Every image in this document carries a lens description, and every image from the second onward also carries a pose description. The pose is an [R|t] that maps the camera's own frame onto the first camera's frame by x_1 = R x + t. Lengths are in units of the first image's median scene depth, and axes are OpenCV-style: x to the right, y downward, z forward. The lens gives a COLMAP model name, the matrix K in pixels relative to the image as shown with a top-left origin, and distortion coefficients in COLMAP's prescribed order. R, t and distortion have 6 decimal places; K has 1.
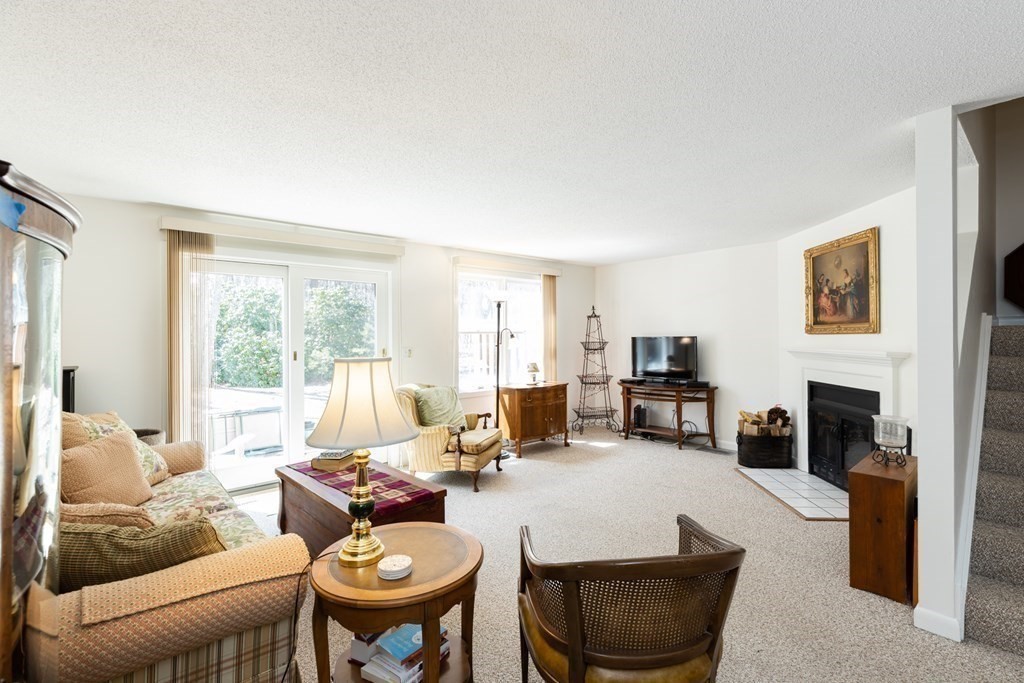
lens RADIAL K [[467.9, 0, 518.0], [0, 467.9, 335.6], [0, 0, 1]] dist [-0.000114, -0.000419]
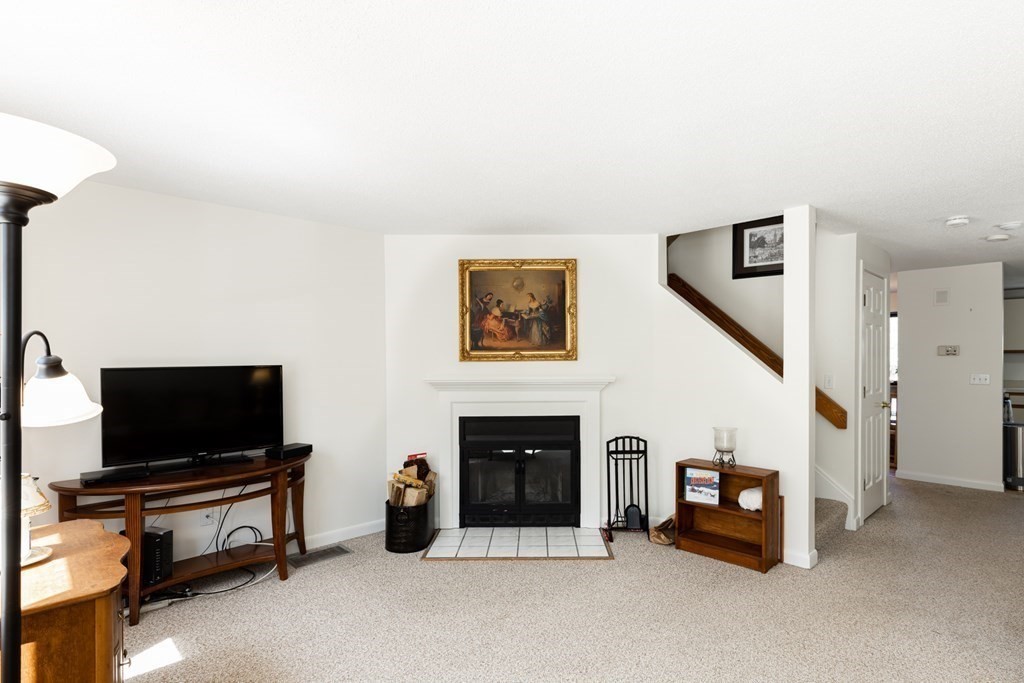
lens RADIAL K [[524.0, 0, 538.4], [0, 524.0, 368.4], [0, 0, 1]] dist [0.003126, -0.000704]
pose [[-0.062562, -0.011044, 0.997980, -0.261427], [0.004624, 0.999925, 0.011356, -0.000459], [-0.998030, 0.005325, -0.062506, 0.751634]]
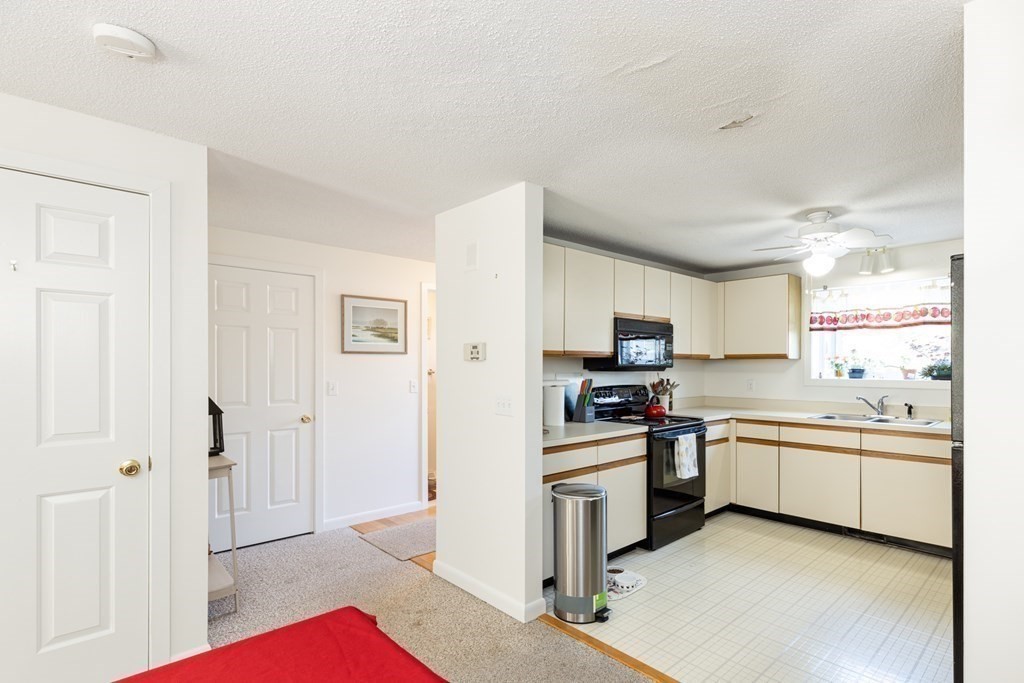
lens RADIAL K [[506.8, 0, 565.7], [0, 506.8, 368.2], [0, 0, 1]] dist [0.005243, 0.000092]
pose [[-0.064230, 0.002262, 0.997933, 0.168398], [0.002002, 0.999996, -0.002137, -0.000981], [-0.997933, 0.001861, -0.064234, -0.187698]]
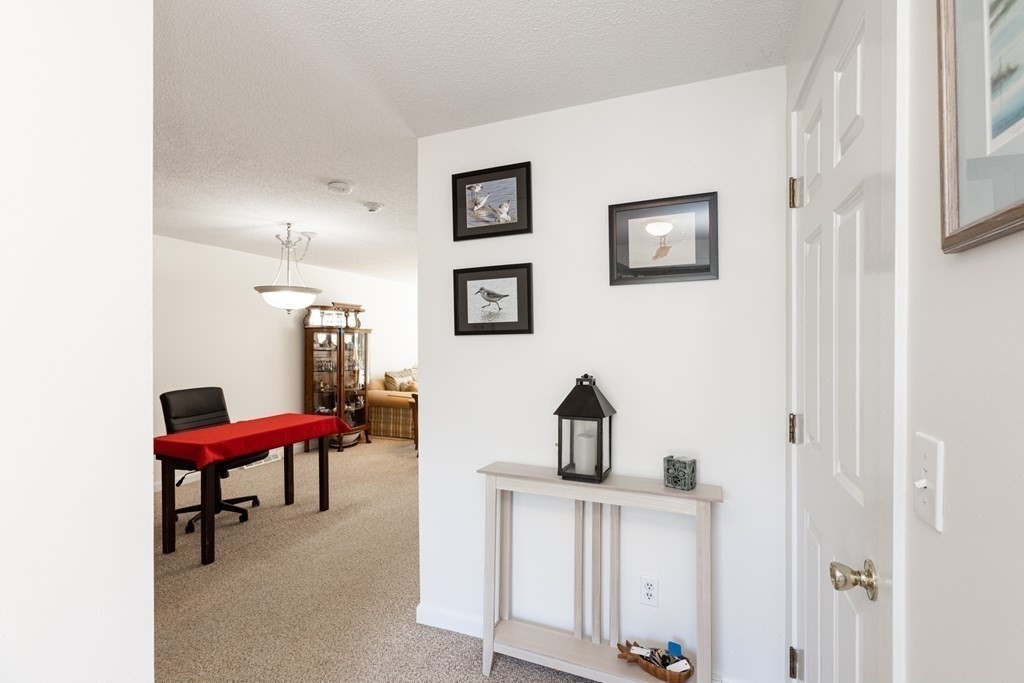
lens RADIAL K [[466.5, 0, 505.9], [0, 466.5, 343.2], [0, 0, 1]] dist [-0.000376, -0.000412]
pose [[0.424851, 0.006259, -0.905242, 1.020827], [0.000666, 0.999974, 0.007227, -0.007057], [0.905263, -0.003673, 0.424836, -0.024430]]
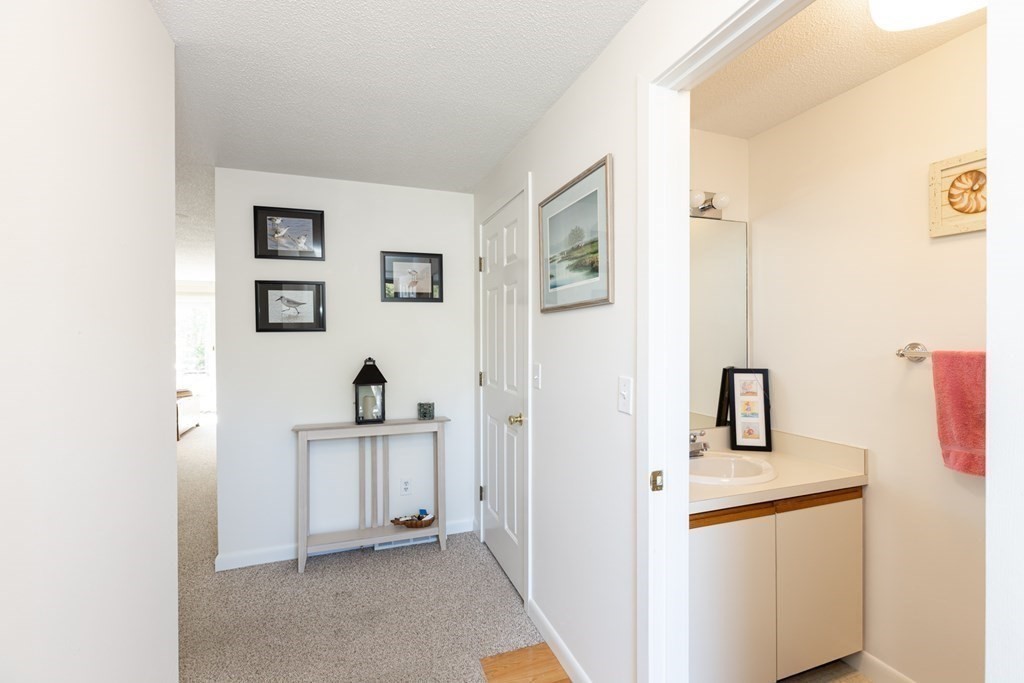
lens RADIAL K [[467.9, 0, 518.0], [0, 467.9, 335.6], [0, 0, 1]] dist [-0.000114, -0.000419]
pose [[0.928259, 0.001156, -0.371933, 1.095940], [-0.001507, 0.999999, -0.000655, -0.007004], [0.371931, 0.001168, 0.928259, -0.261915]]
